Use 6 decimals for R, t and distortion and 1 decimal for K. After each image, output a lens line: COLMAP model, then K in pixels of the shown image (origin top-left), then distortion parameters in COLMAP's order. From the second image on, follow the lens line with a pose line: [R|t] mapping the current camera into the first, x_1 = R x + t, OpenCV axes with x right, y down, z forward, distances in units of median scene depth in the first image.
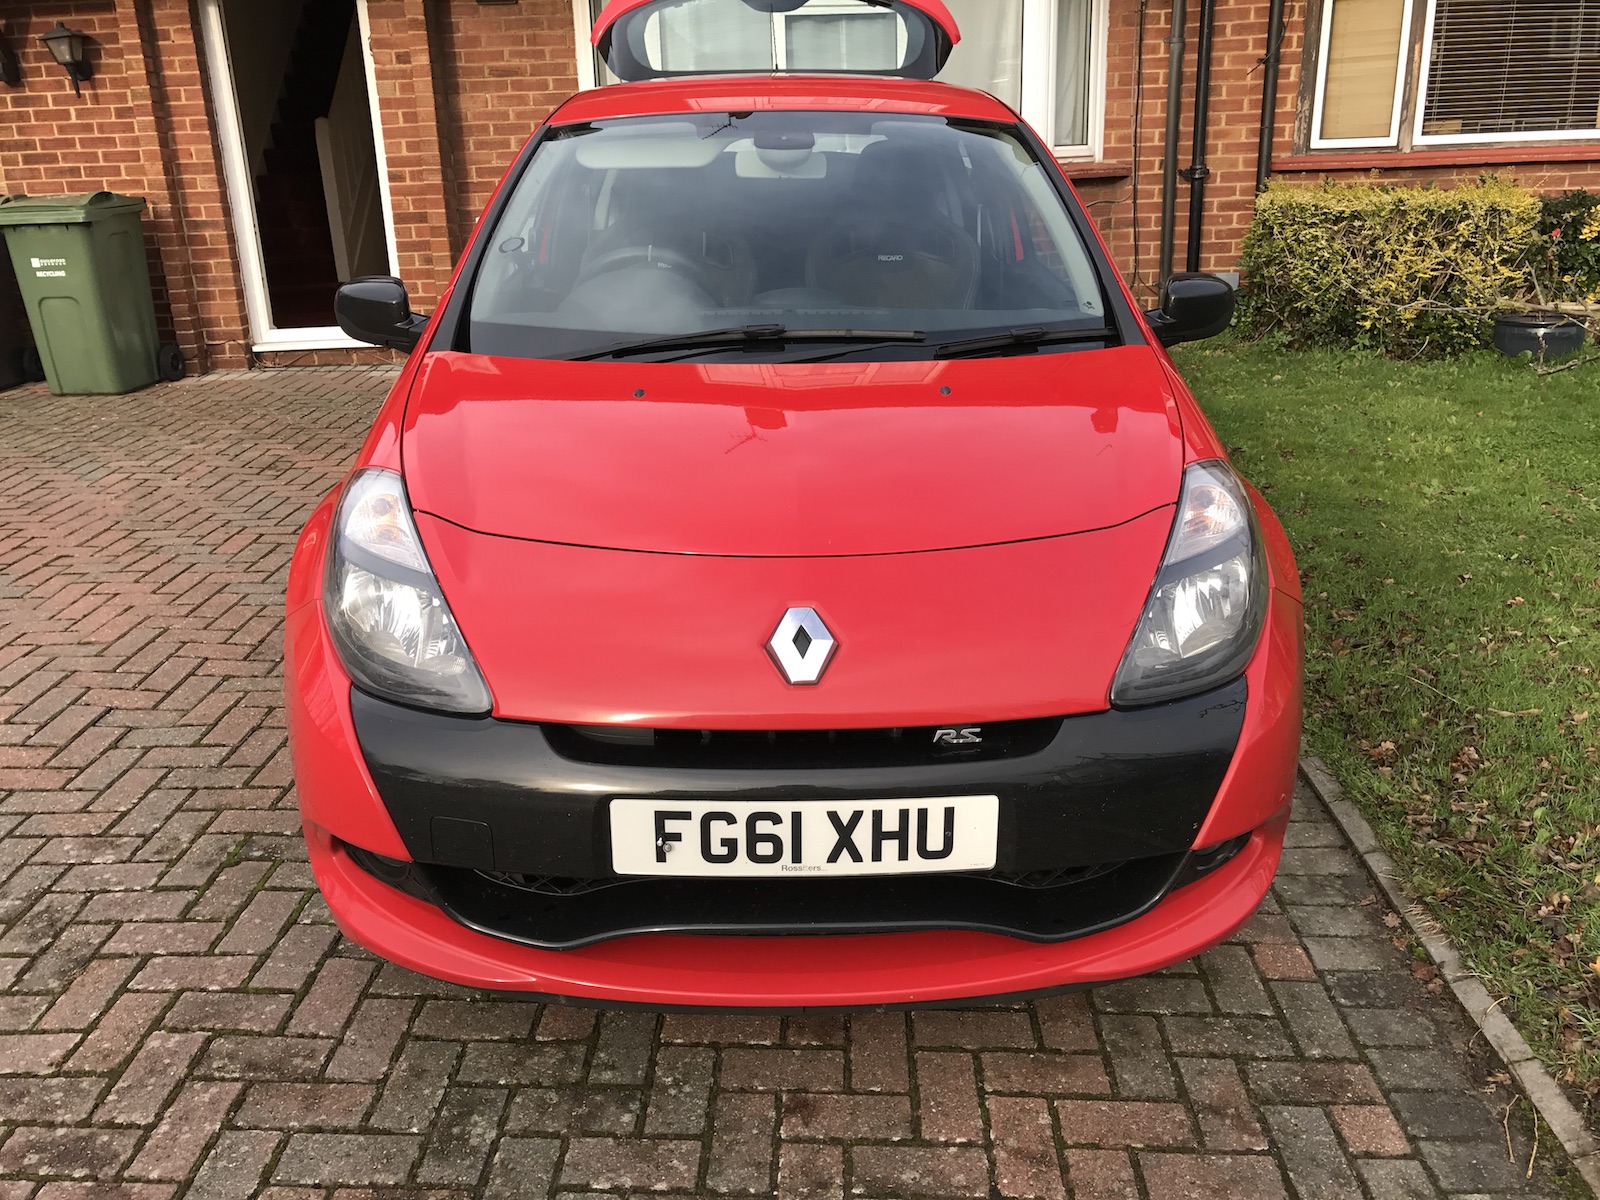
lens RADIAL K [[1343.3, 0, 798.0], [0, 1343.3, 593.2], [0, 0, 1]] dist [0.019948, -0.013002]
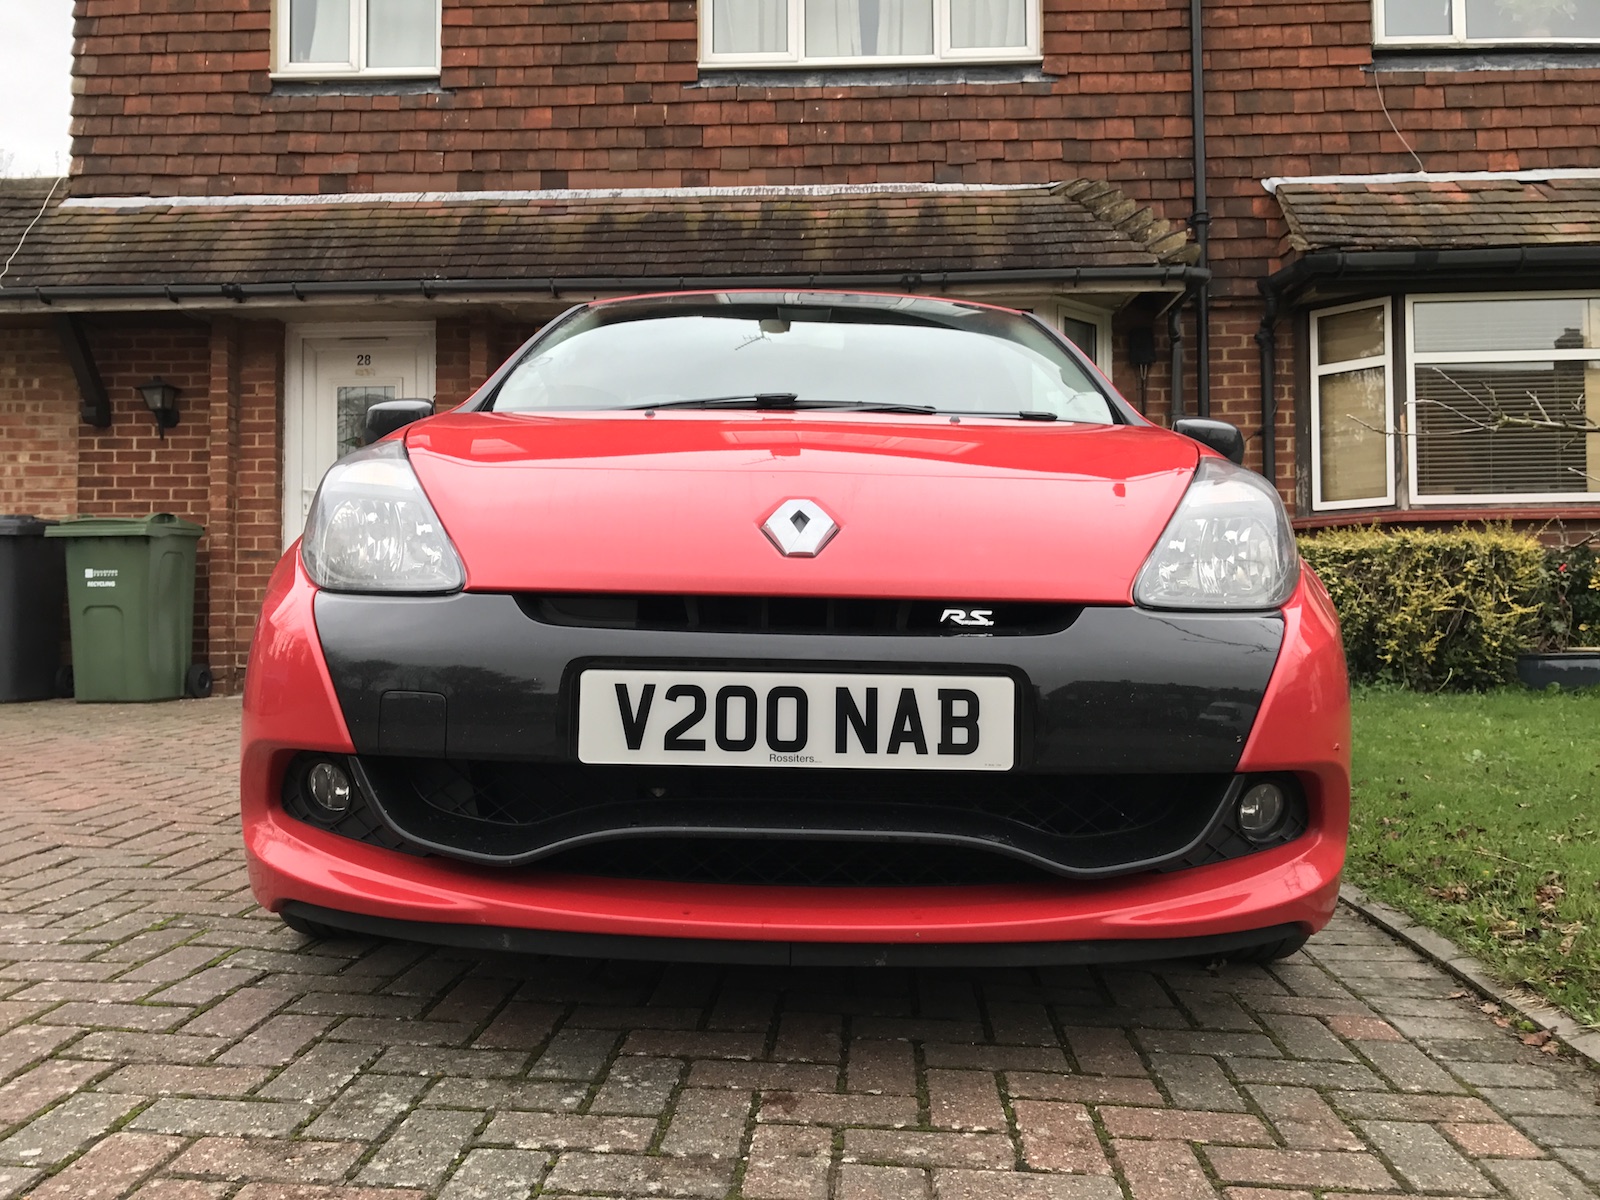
lens RADIAL K [[1343.3, 0, 798.8], [0, 1343.3, 596.1], [0, 0, 1]] dist [0.019948, -0.013002]
pose [[0.999444, 0.023470, -0.023661, 0.021928], [-0.030295, 0.935693, -0.351512, 0.352064], [0.013890, 0.352034, 0.935884, 0.118787]]
